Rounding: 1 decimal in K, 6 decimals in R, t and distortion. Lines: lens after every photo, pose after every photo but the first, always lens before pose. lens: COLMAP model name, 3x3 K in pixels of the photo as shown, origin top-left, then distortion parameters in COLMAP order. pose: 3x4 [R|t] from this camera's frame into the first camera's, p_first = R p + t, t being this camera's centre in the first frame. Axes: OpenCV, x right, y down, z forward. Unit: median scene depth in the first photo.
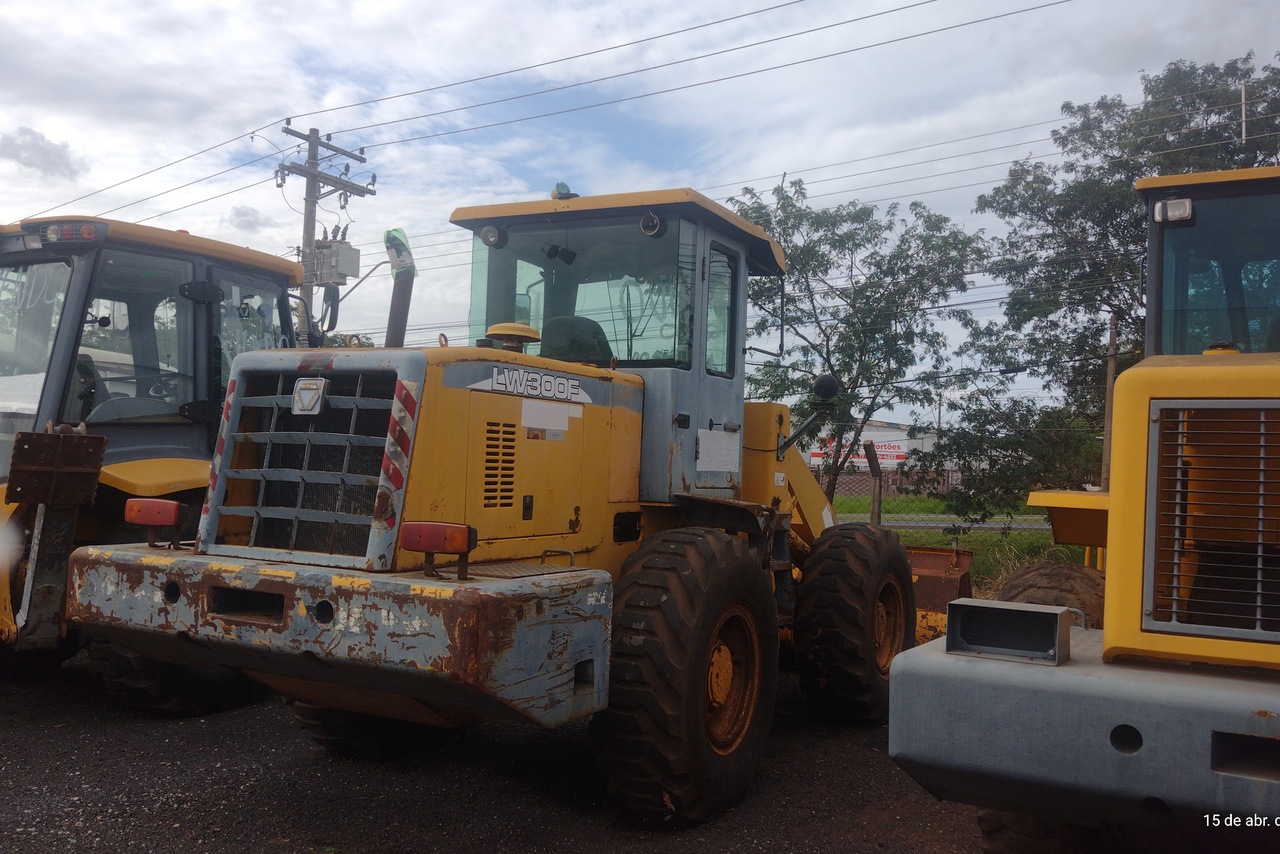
lens RADIAL K [[1183.8, 0, 650.8], [0, 1183.8, 421.6], [0, 0, 1]] dist [0.101844, -0.193793]
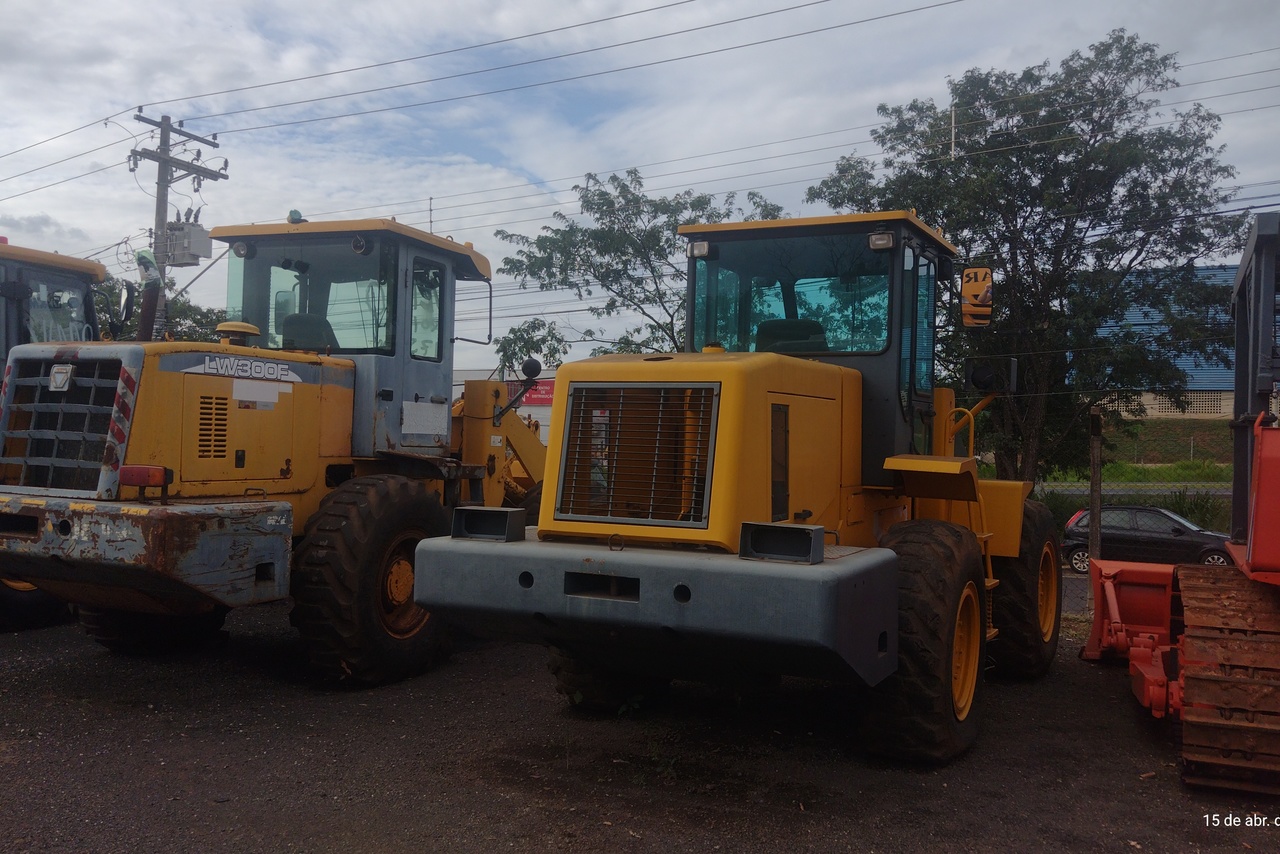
lens RADIAL K [[1183.8, 0, 673.6], [0, 1183.8, 425.7], [0, 0, 1]] dist [0.101844, -0.193793]
pose [[0.995397, -0.003983, 0.095752, 0.241607], [0.001495, 0.999660, 0.026044, -0.000636], [-0.095823, -0.025781, 0.995064, -0.386170]]
